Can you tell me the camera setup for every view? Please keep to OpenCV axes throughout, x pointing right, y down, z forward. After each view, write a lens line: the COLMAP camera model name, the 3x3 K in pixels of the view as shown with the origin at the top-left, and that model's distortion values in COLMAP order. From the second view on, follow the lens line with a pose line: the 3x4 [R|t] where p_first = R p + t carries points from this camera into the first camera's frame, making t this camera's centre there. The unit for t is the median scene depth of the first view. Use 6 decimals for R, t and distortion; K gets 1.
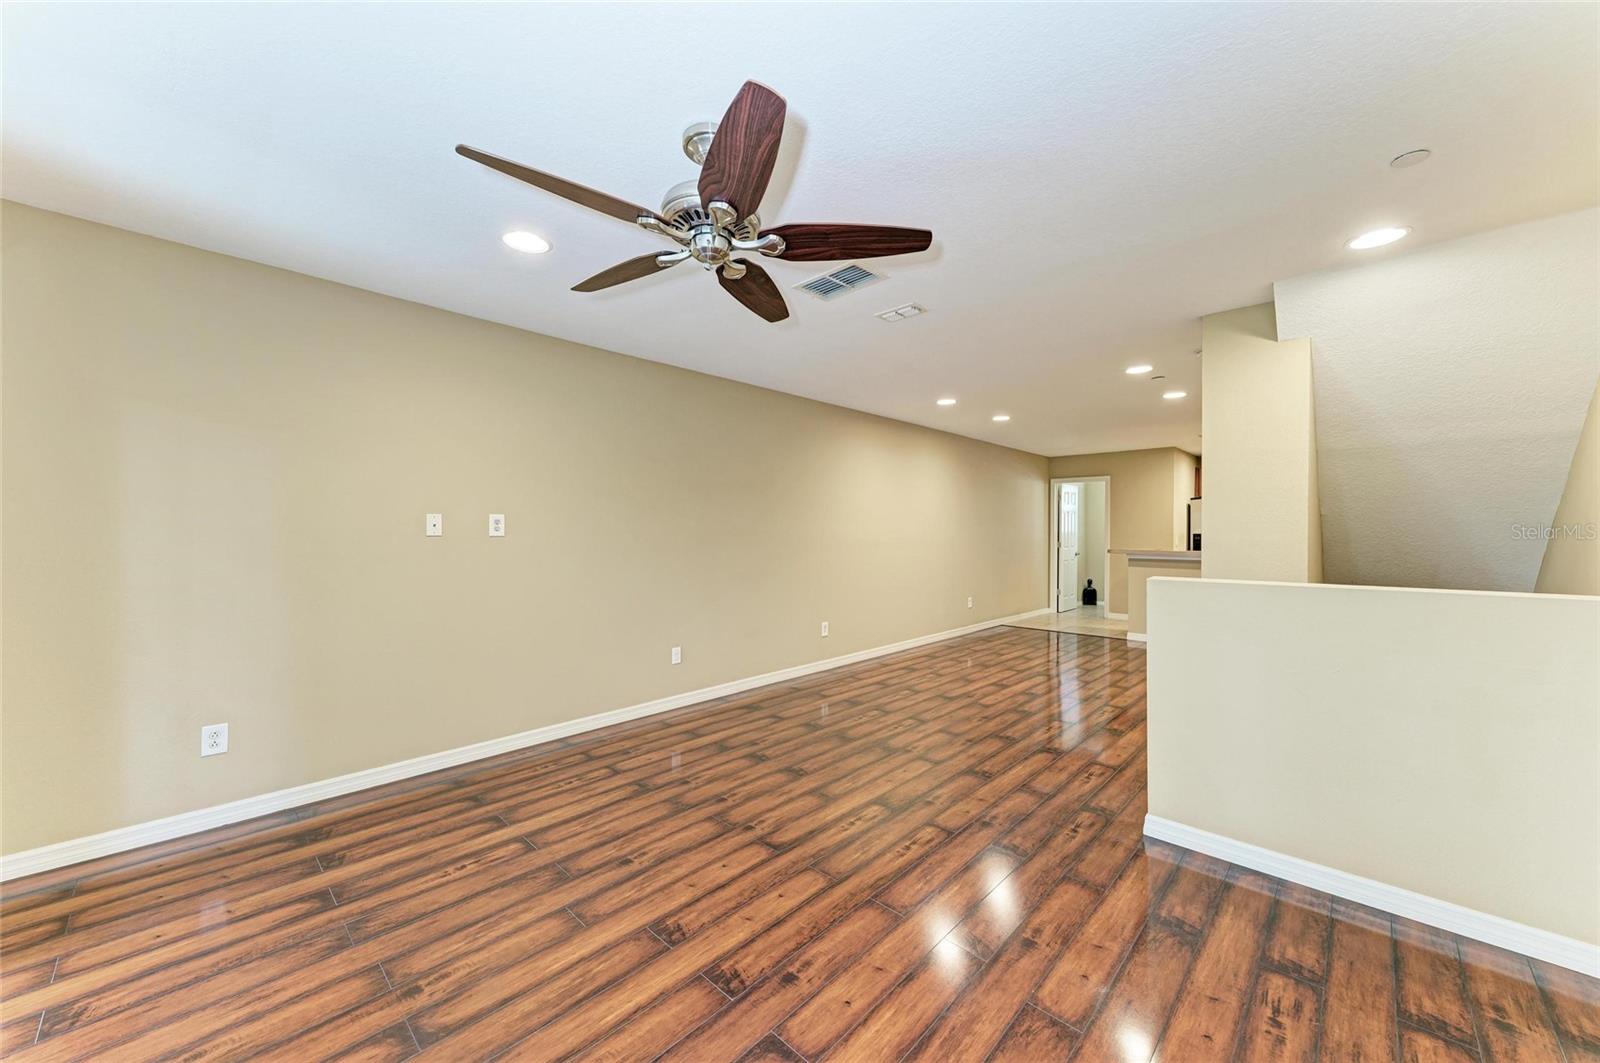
lens RADIAL K [[587.4, 0, 801.7], [0, 587.4, 516.9], [0, 0, 1]] dist [0.014973, -0.004252]
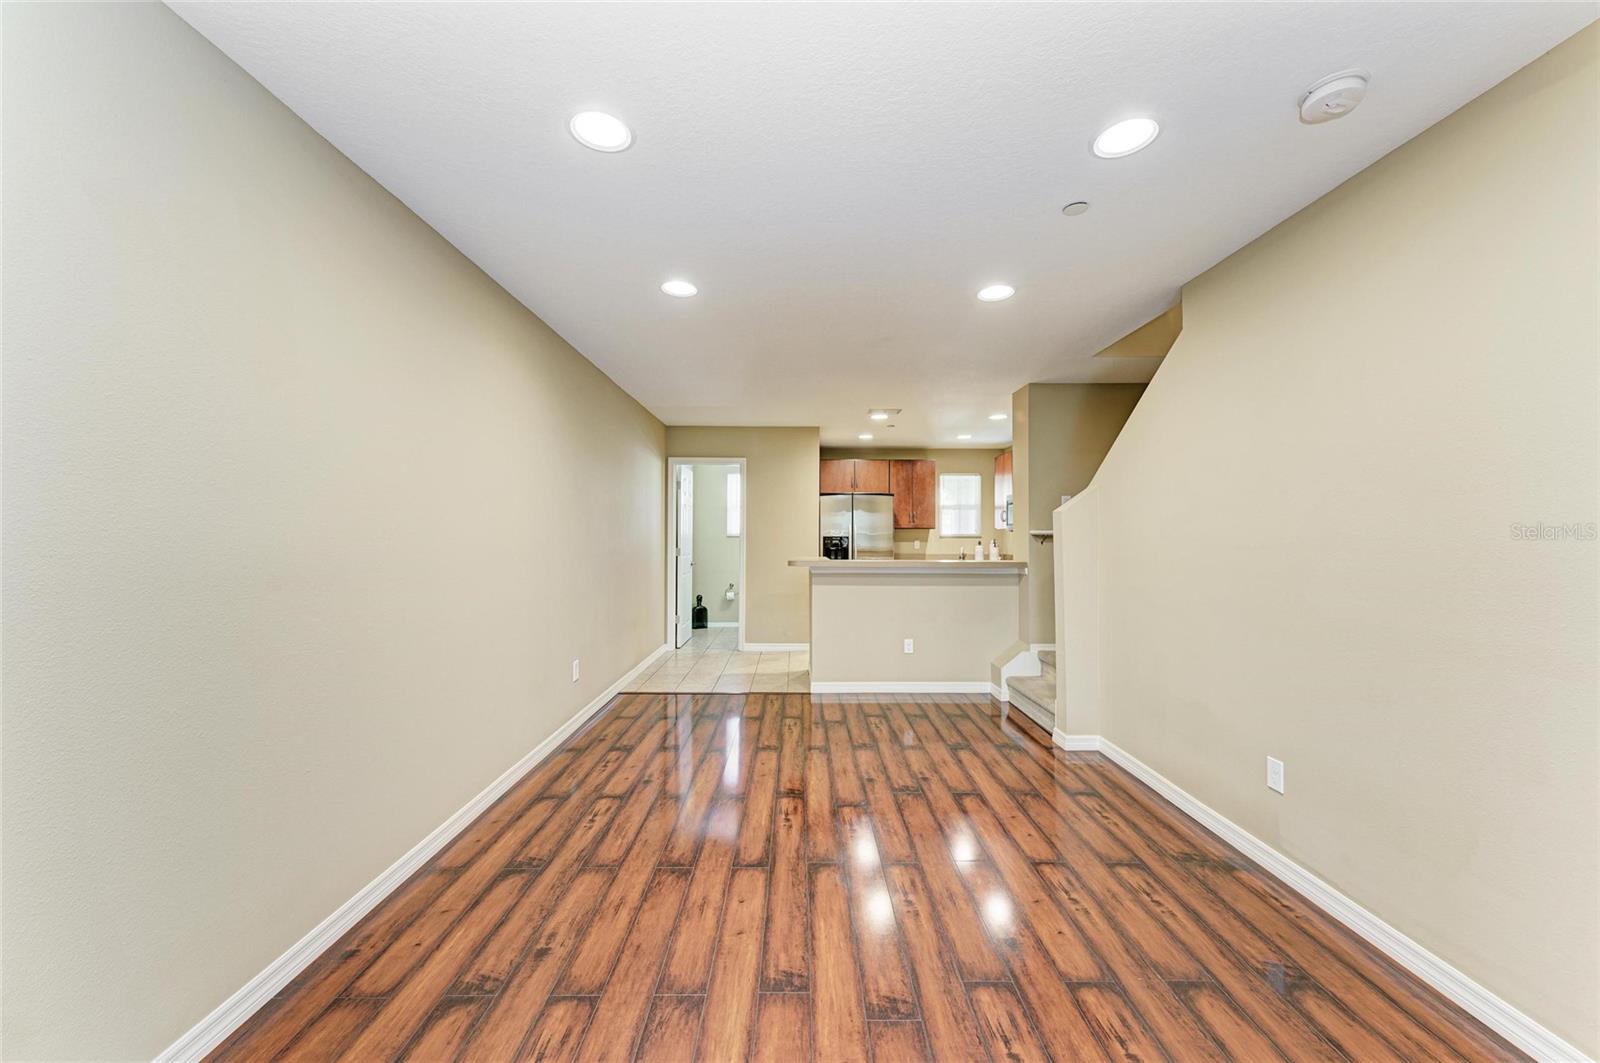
lens RADIAL K [[587.4, 0, 795.9], [0, 587.4, 525.6], [0, 0, 1]] dist [0.014973, -0.004252]
pose [[0.723477, 0.011053, 0.690260, 0.189294], [-0.019058, 0.999811, 0.003965, 0.037953], [-0.690086, -0.016023, 0.723550, 1.442912]]
